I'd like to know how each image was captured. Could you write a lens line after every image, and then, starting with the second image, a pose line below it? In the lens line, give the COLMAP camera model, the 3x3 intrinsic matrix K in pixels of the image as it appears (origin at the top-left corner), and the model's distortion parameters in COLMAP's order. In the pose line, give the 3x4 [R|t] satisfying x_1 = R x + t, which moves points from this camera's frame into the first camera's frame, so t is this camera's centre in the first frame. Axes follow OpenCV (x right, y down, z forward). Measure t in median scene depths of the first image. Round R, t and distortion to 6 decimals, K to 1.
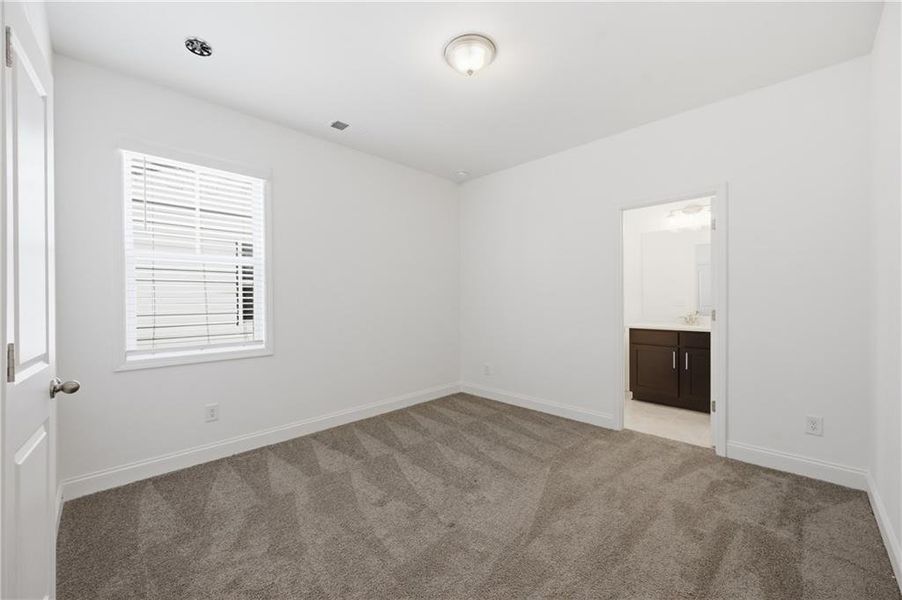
lens RADIAL K [[368.7, 0, 447.5], [0, 368.7, 303.6], [0, 0, 1]] dist [0.000610, 0.000097]
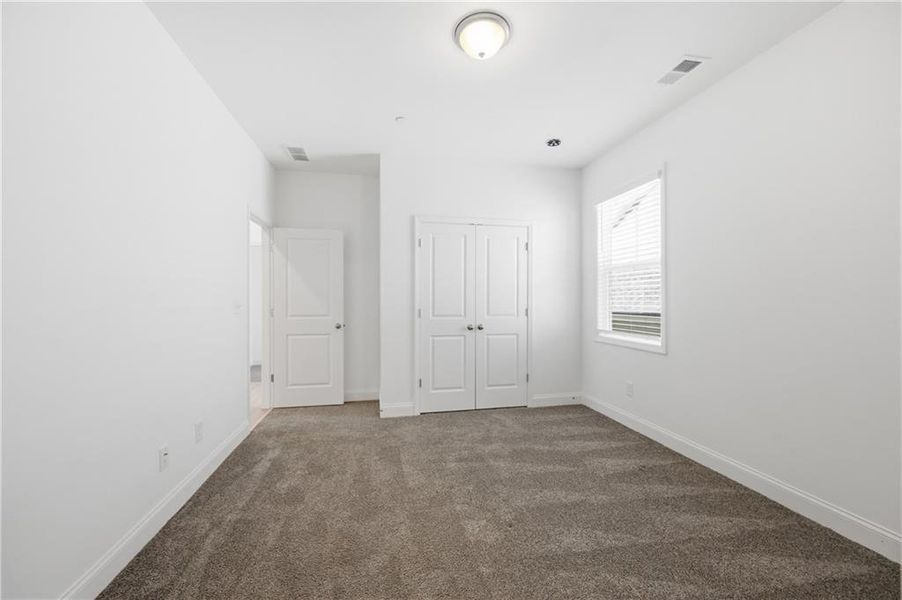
lens RADIAL K [[368.7, 0, 447.5], [0, 368.7, 303.6], [0, 0, 1]] dist [0.000610, 0.000097]
pose [[-0.581239, 0.012985, -0.813630, 0.769422], [-0.003361, 0.999826, 0.018358, -0.011829], [0.813726, 0.013405, -0.581094, 1.297811]]
